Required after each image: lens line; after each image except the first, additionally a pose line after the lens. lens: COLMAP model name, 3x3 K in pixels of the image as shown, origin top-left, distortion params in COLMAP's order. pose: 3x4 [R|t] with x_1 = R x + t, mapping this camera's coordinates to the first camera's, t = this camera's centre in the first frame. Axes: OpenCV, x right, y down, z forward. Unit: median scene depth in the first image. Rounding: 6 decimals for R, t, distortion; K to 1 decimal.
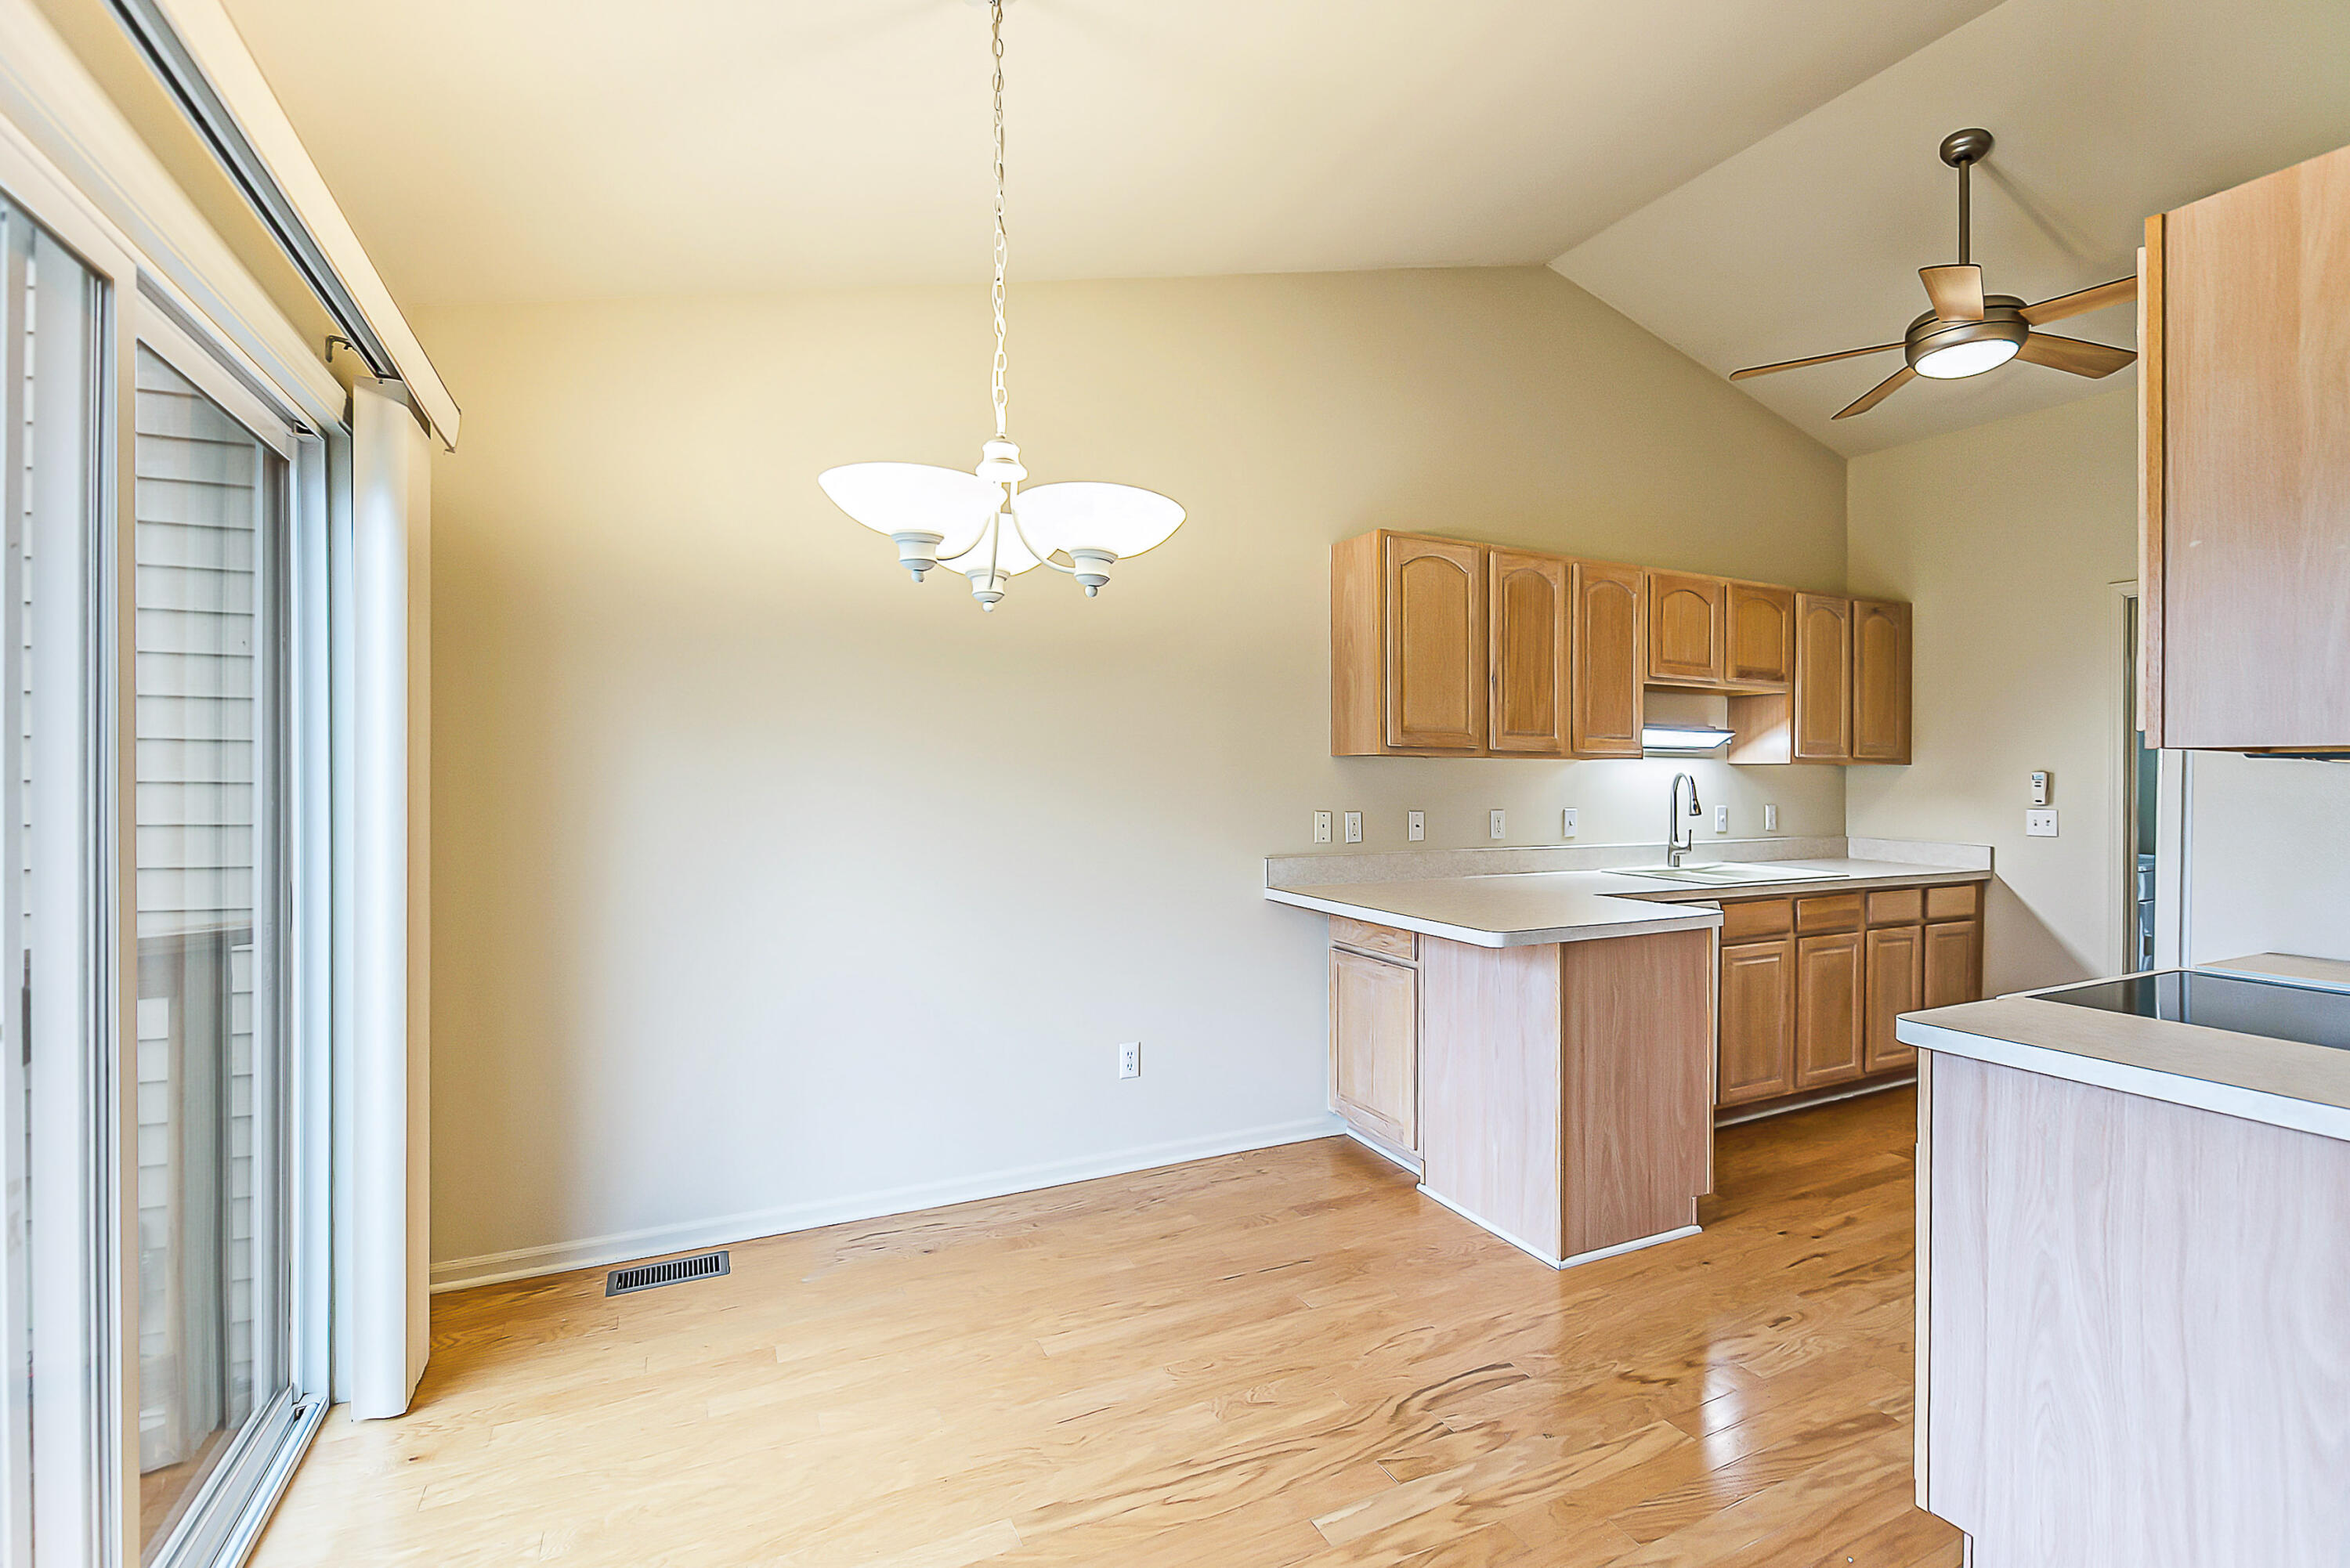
lens RADIAL K [[1000.6, 0, 1188.8], [0, 1000.6, 777.2], [0, 0, 1]] dist [-0.009431, -0.001474]
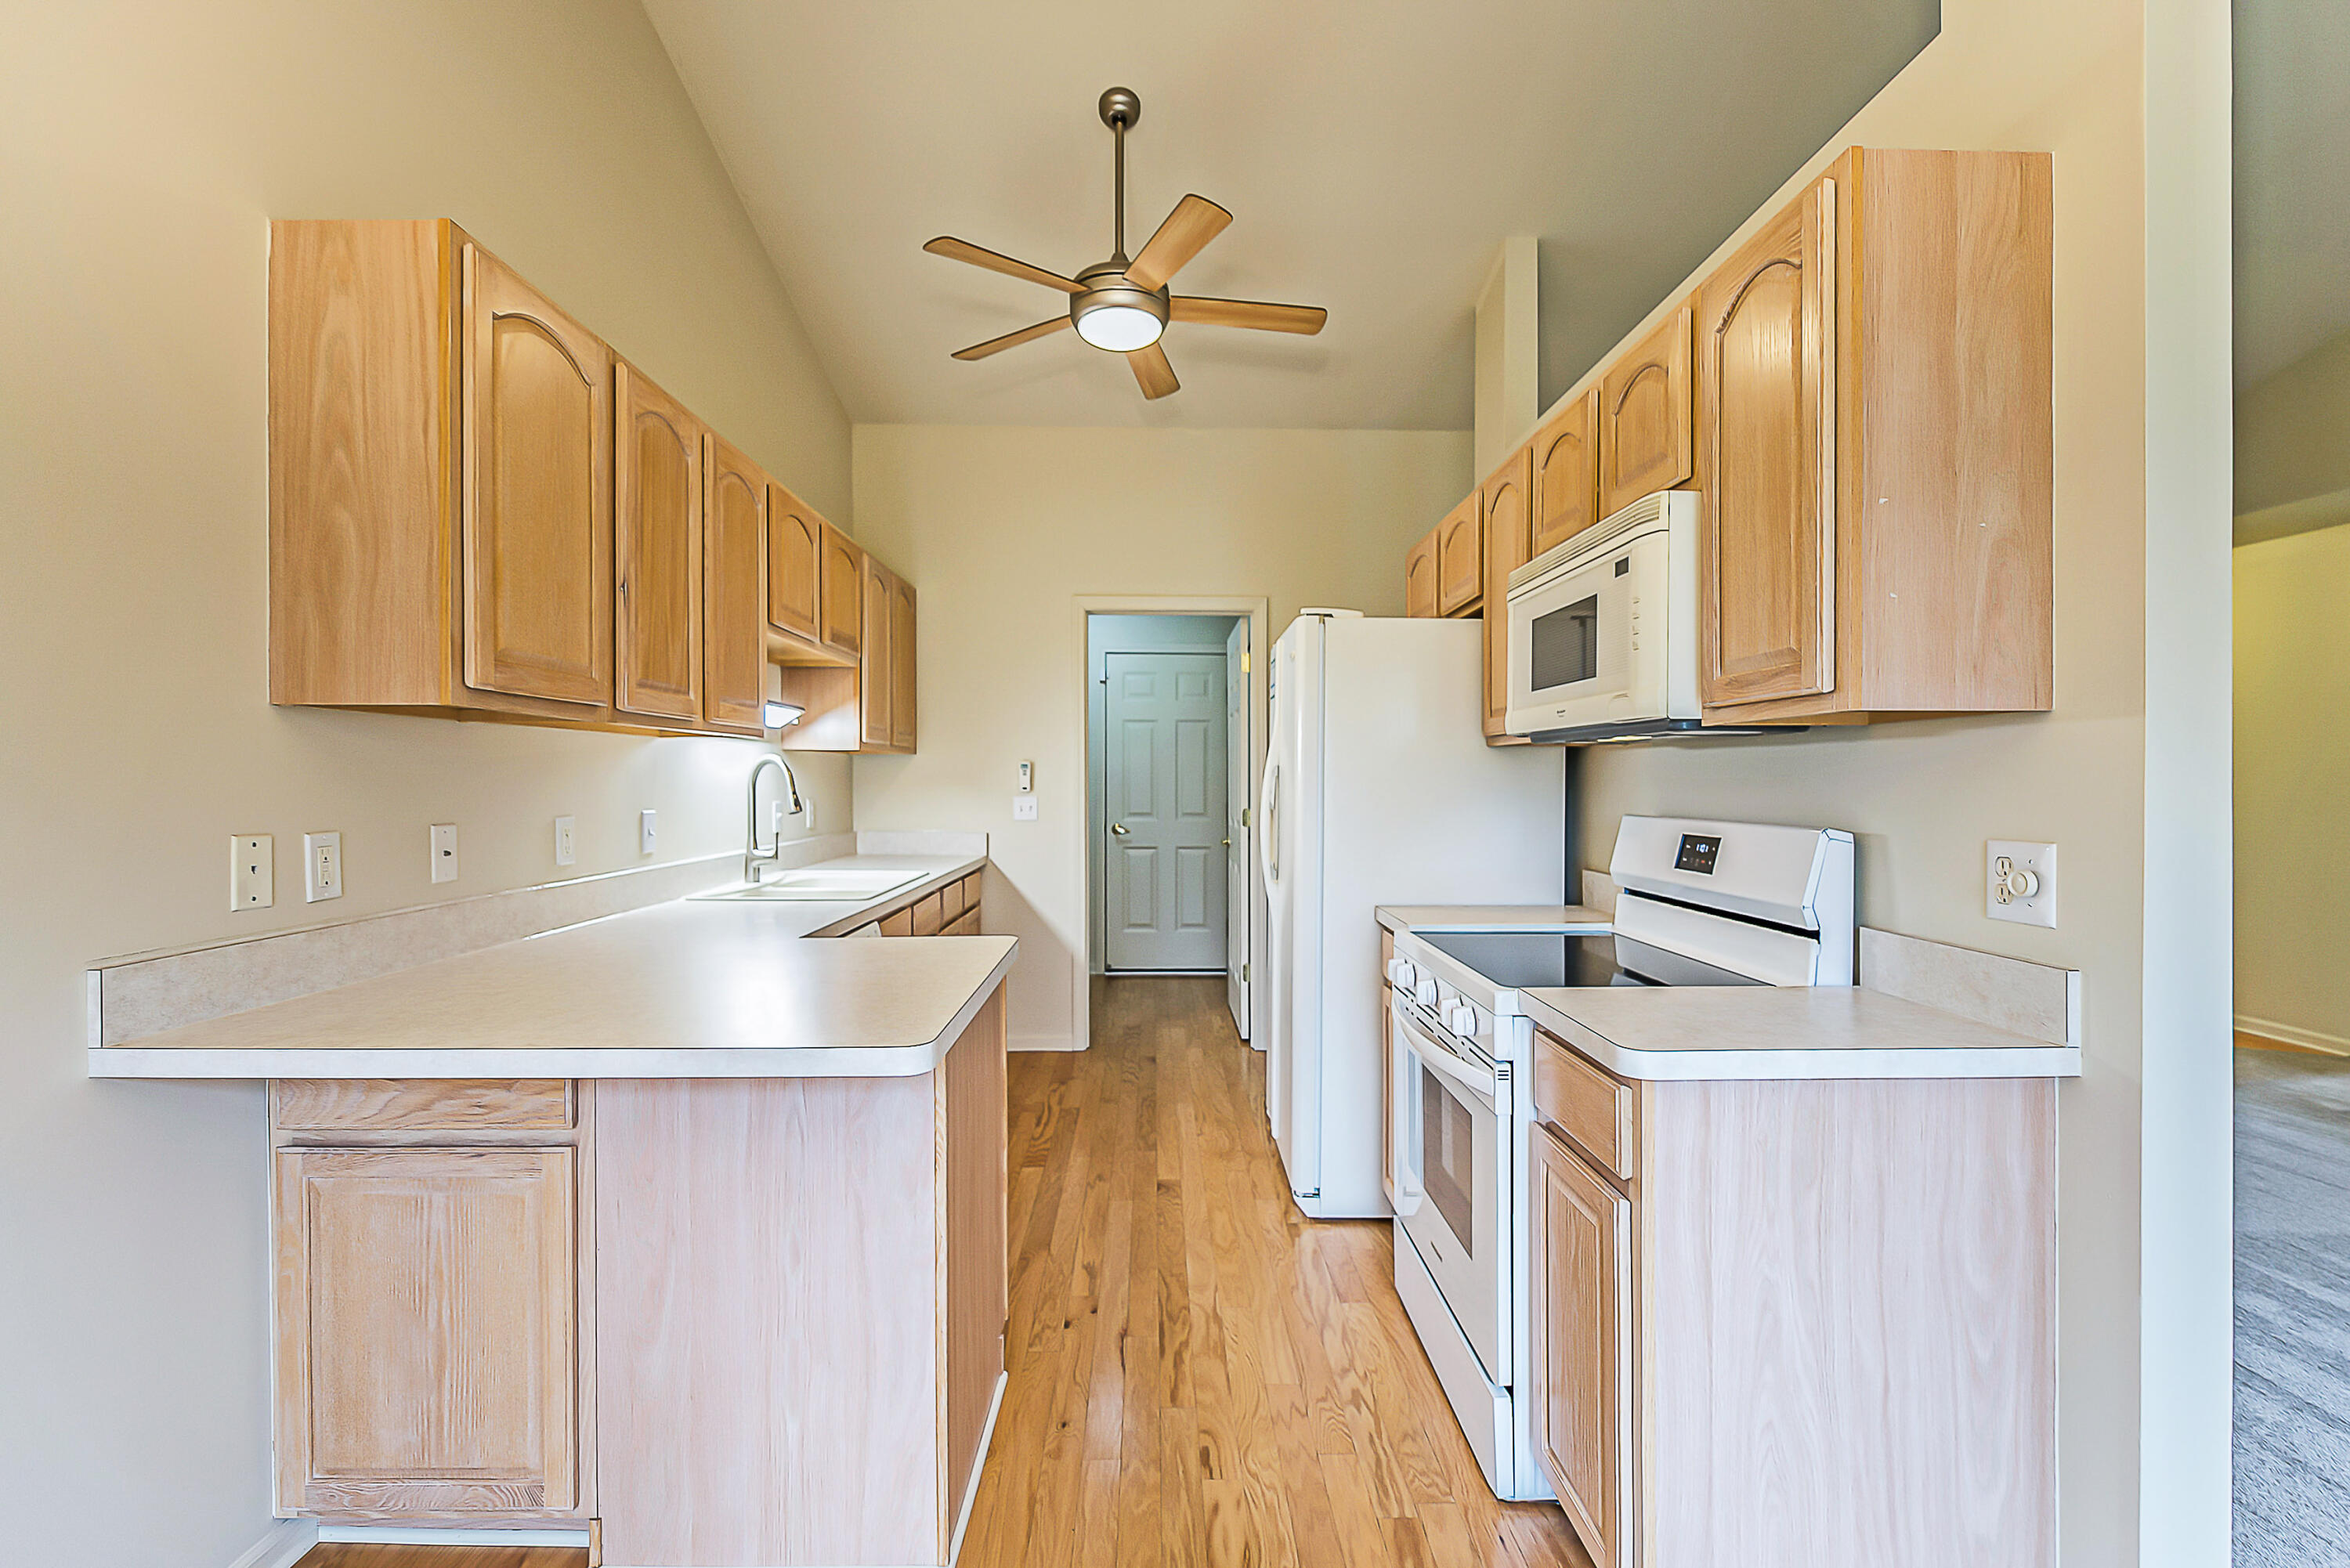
lens RADIAL K [[1000.6, 0, 1164.5], [0, 1000.6, 785.2], [0, 0, 1]] dist [-0.009431, -0.001474]
pose [[0.444894, -0.014226, 0.895470, -0.066804], [0.007408, 0.999898, 0.012205, 0.010040], [-0.895553, 0.001204, 0.444954, 0.445852]]
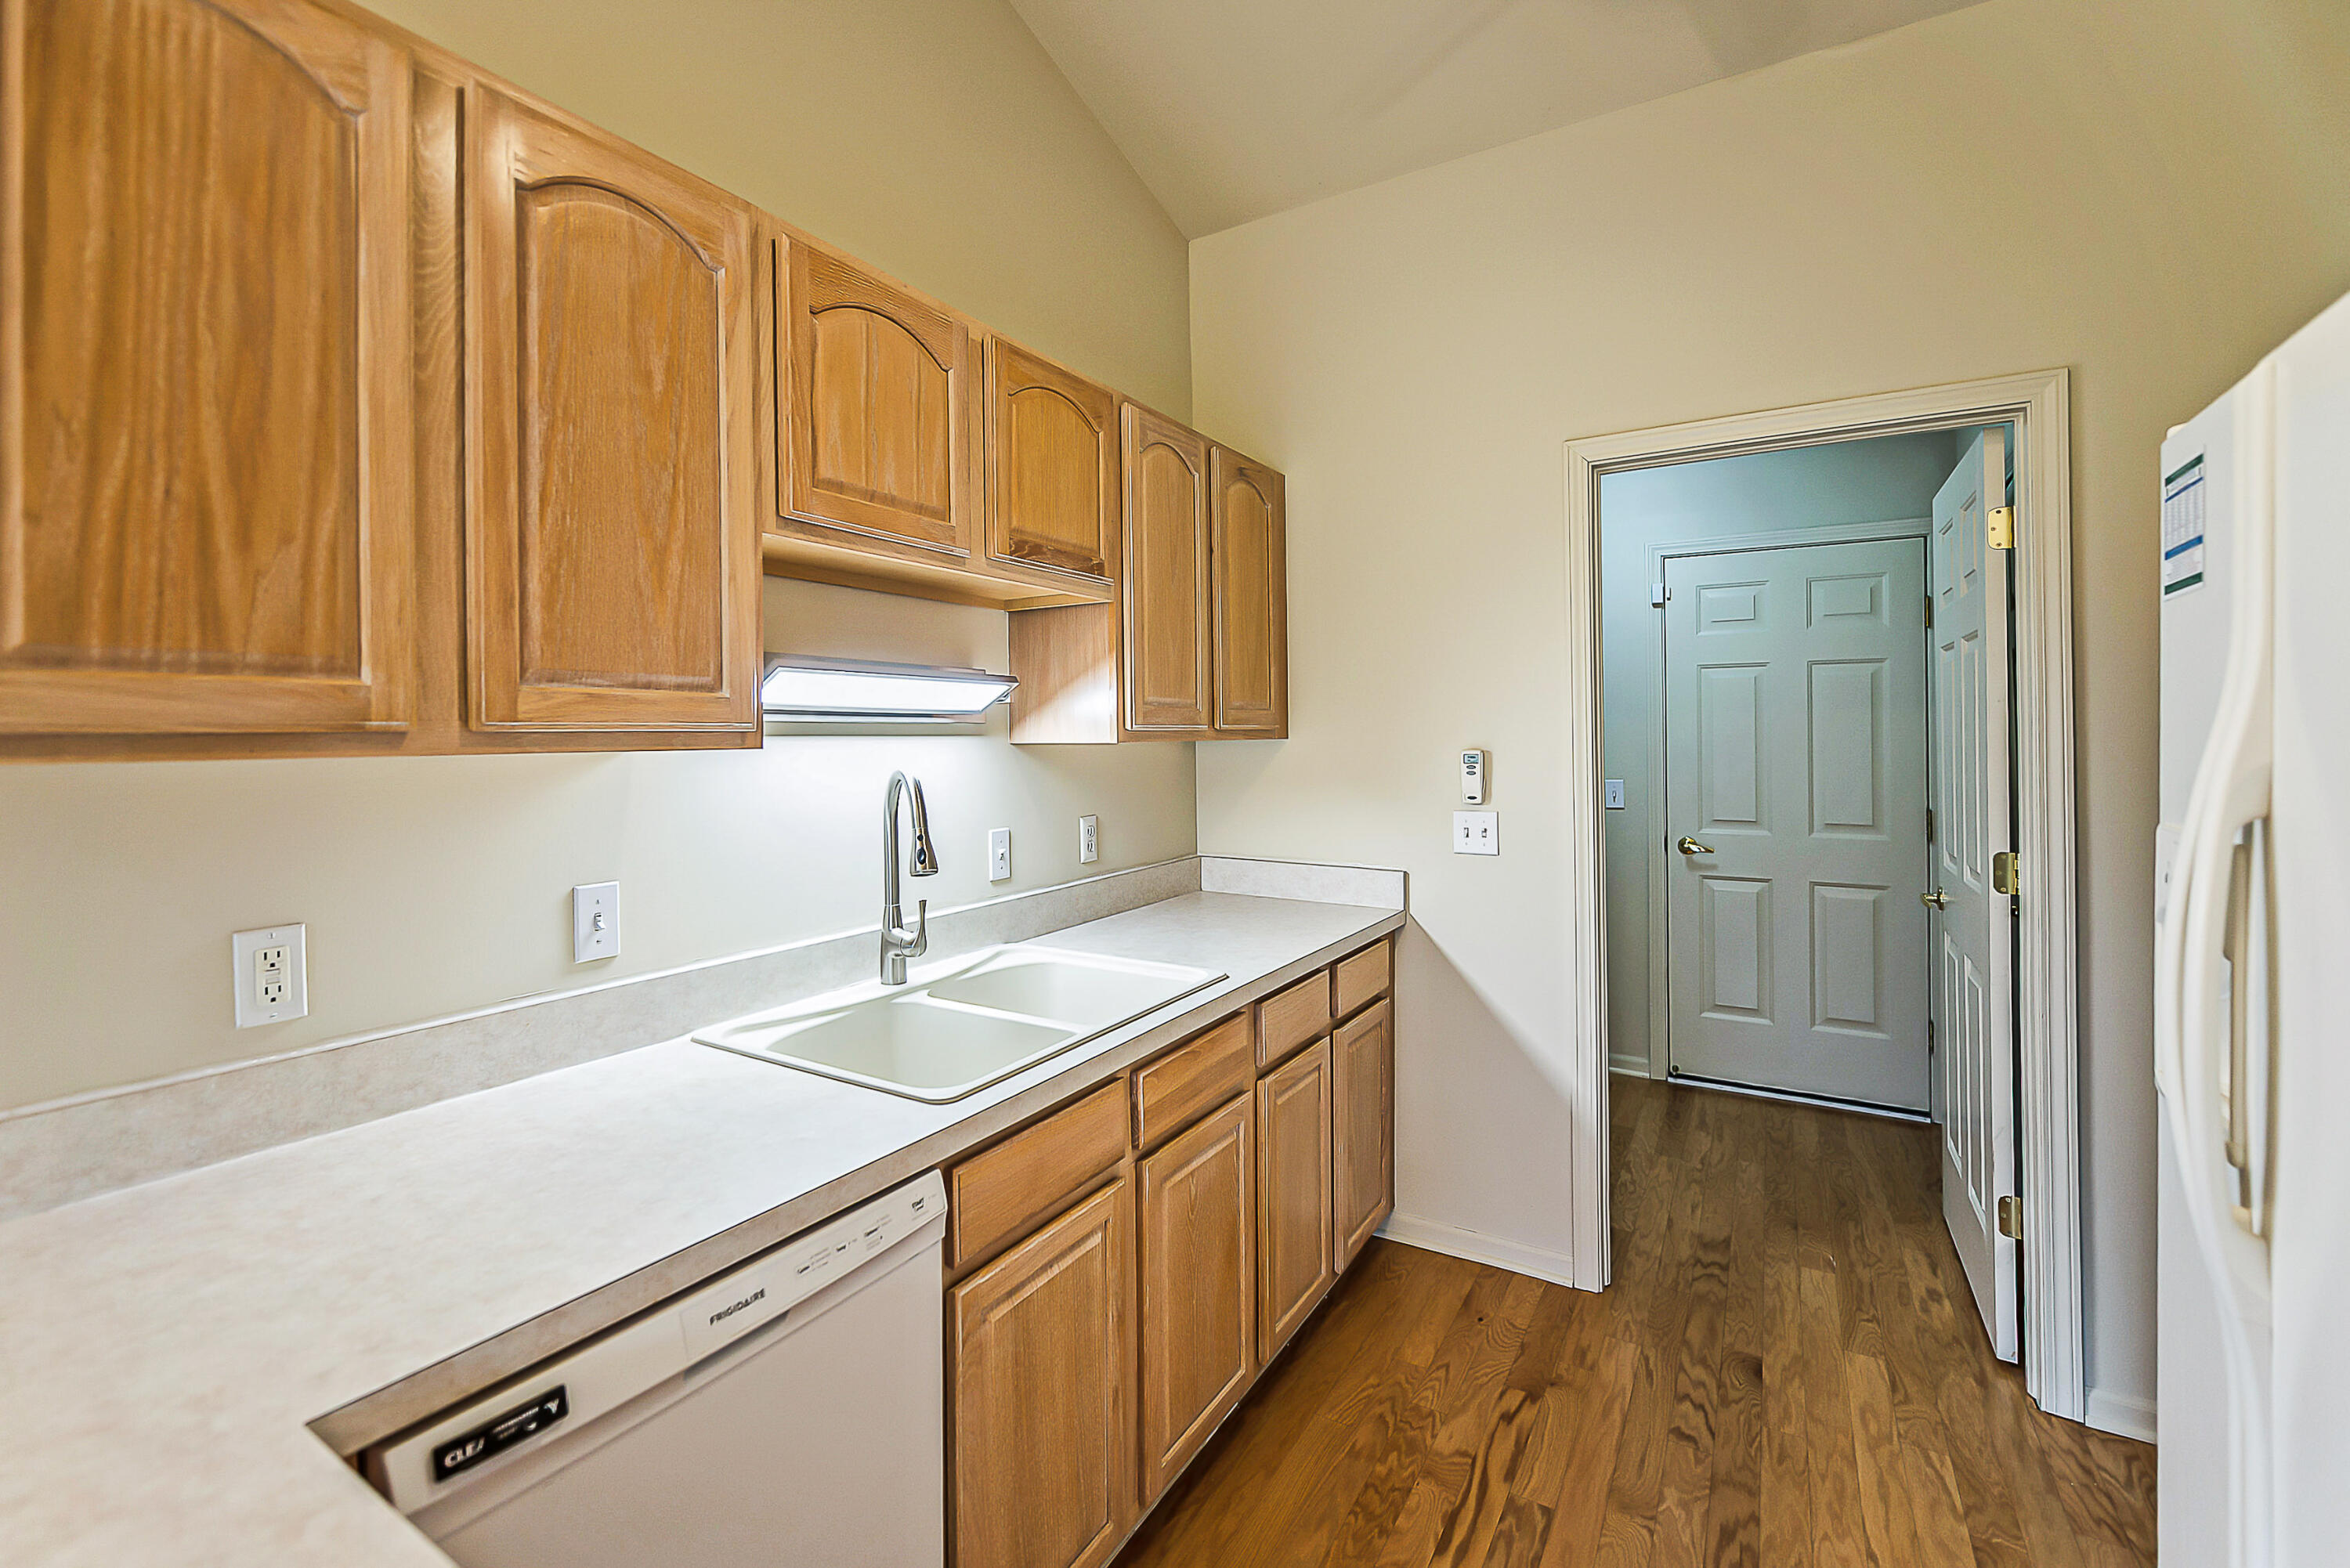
lens RADIAL K [[1000.6, 0, 1031.2], [0, 1000.6, 723.4], [0, 0, 1]] dist [-0.009431, -0.001474]
pose [[0.897586, -0.009333, 0.440741, 0.406052], [0.016193, 0.999799, -0.011805, -0.022180], [-0.440542, 0.017733, 0.897557, 0.672566]]
